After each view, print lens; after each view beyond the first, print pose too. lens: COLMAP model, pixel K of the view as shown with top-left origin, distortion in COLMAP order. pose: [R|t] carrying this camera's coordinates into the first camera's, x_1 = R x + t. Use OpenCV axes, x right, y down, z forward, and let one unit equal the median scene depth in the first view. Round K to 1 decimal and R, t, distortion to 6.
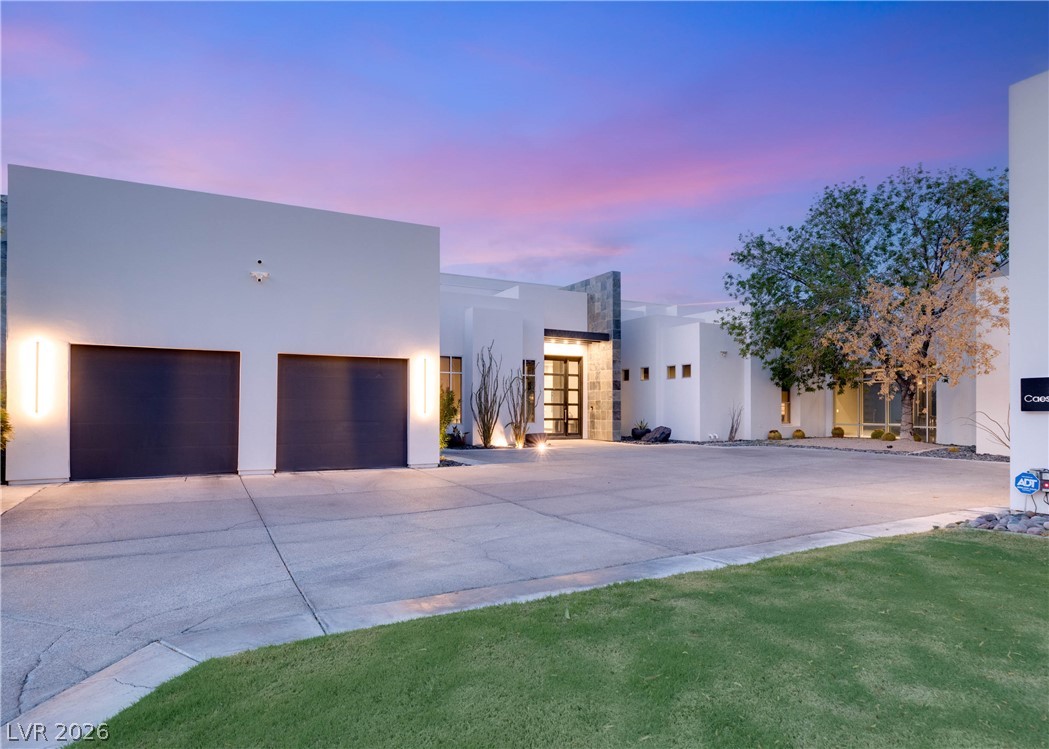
lens RADIAL K [[607.1, 0, 527.2], [0, 607.1, 401.7], [0, 0, 1]] dist [0.000060, 0.000437]
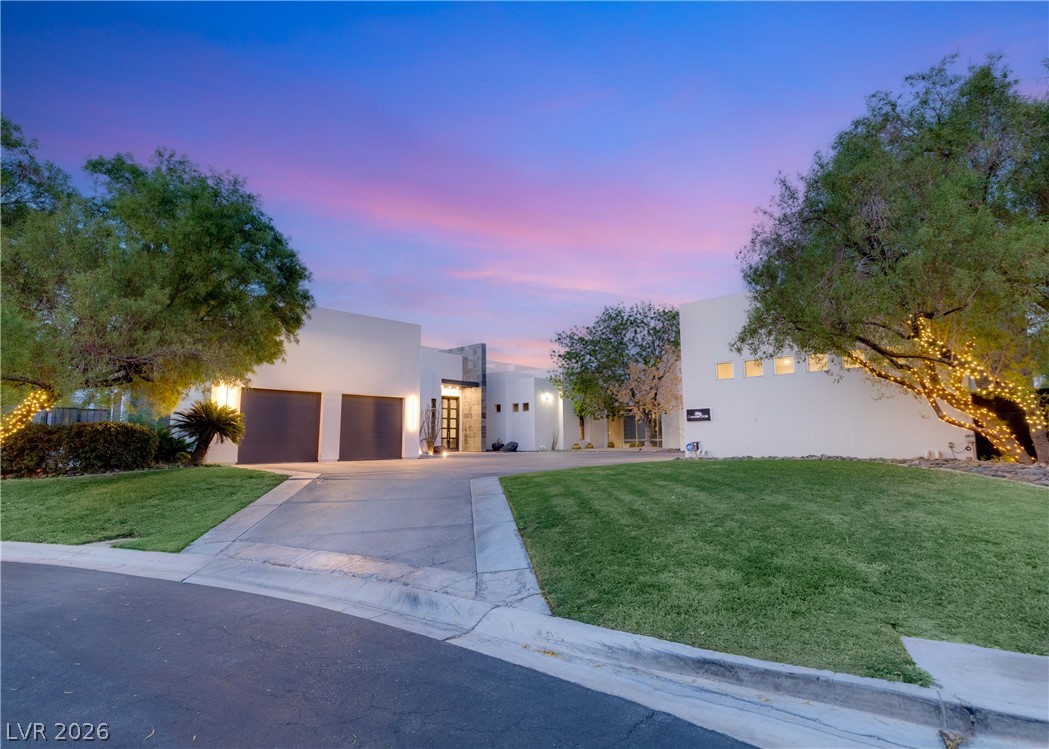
lens RADIAL K [[520.2, 0, 504.2], [0, 520.2, 381.1], [0, 0, 1]] dist [0.000444, 0.000035]
pose [[0.955871, 0.026255, 0.292612, -0.205904], [0.003489, 0.994914, -0.100668, 0.020418], [-0.293767, 0.097246, 0.950917, -0.310091]]
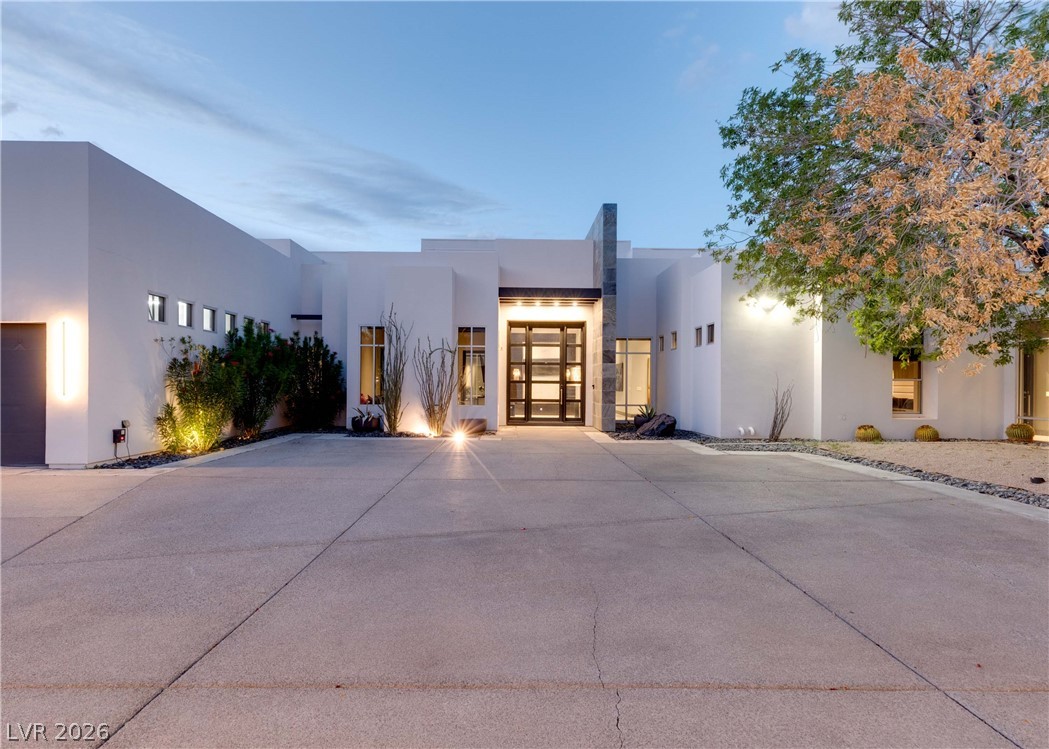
lens RADIAL K [[520.2, 0, 504.2], [0, 520.2, 381.1], [0, 0, 1]] dist [0.000444, 0.000035]
pose [[0.889911, 0.000570, -0.456133, 0.341406], [0.002178, 0.999983, 0.005498, -0.000785], [0.456129, -0.005886, 0.889894, 0.393373]]
